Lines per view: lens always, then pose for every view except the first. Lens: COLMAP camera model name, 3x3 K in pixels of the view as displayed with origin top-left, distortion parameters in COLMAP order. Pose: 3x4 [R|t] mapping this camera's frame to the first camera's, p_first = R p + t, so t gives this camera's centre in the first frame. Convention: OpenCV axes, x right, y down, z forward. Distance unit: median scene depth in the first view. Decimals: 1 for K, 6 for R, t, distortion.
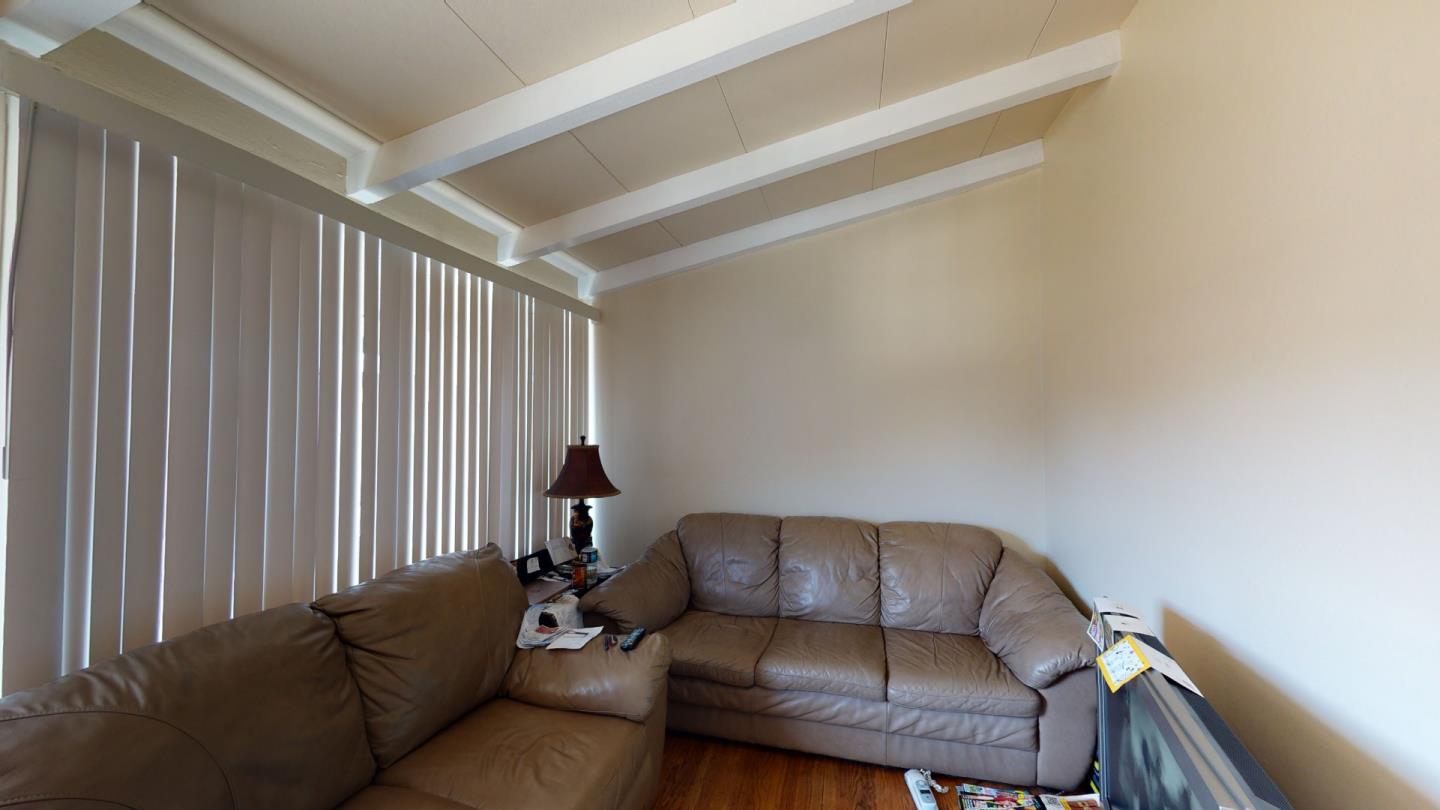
lens RADIAL K [[553.2, 0, 723.9], [0, 553.2, 405.0], [0, 0, 1]] dist [0.000480, 0.000016]
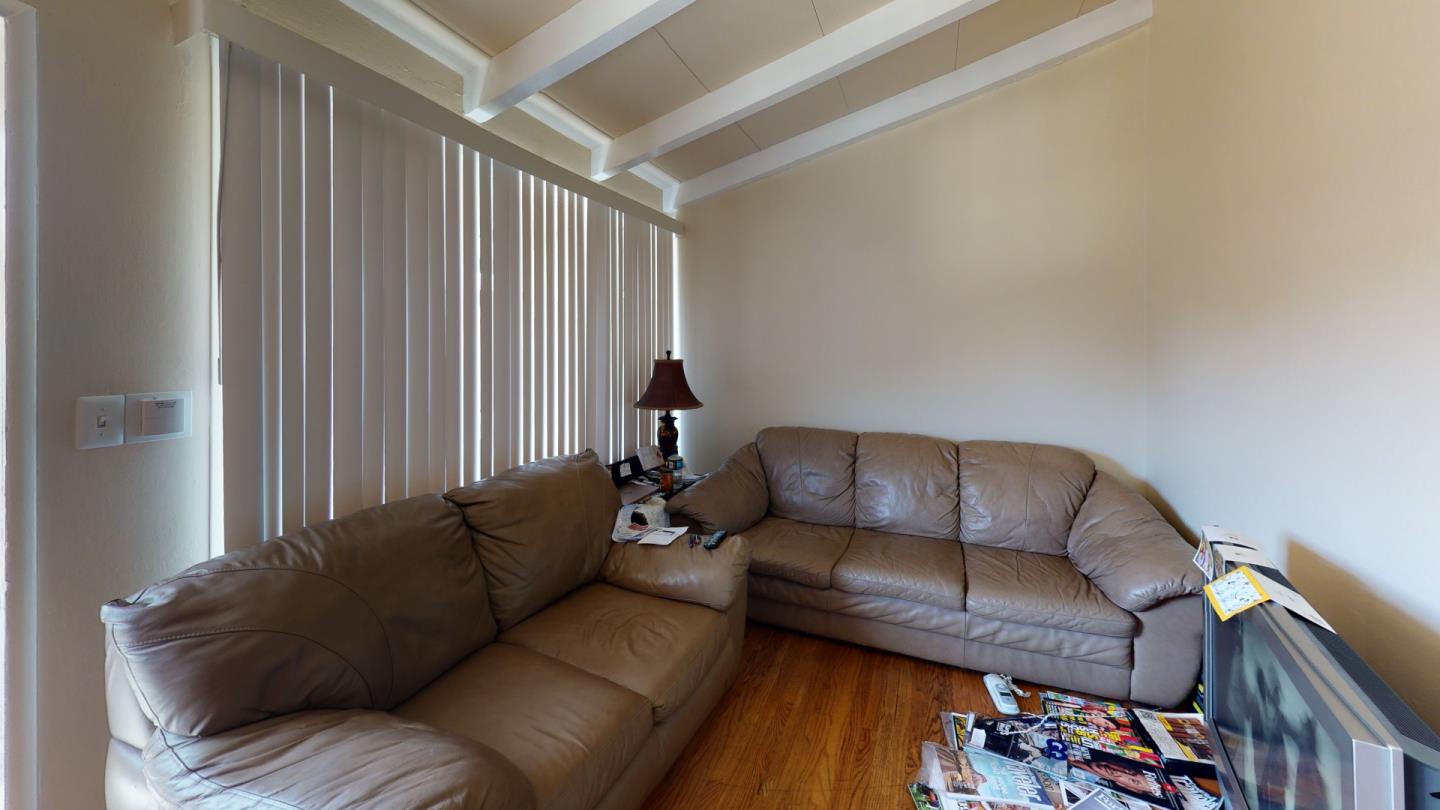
lens RADIAL K [[528.1, 0, 716.2], [0, 528.1, 405.1], [0, 0, 1]] dist [0.000329, -0.000117]
pose [[0.987385, 0.000412, -0.158335, -0.000521], [0.004977, 0.999422, 0.033635, 0.137301], [0.158258, -0.033999, 0.986812, -0.003781]]
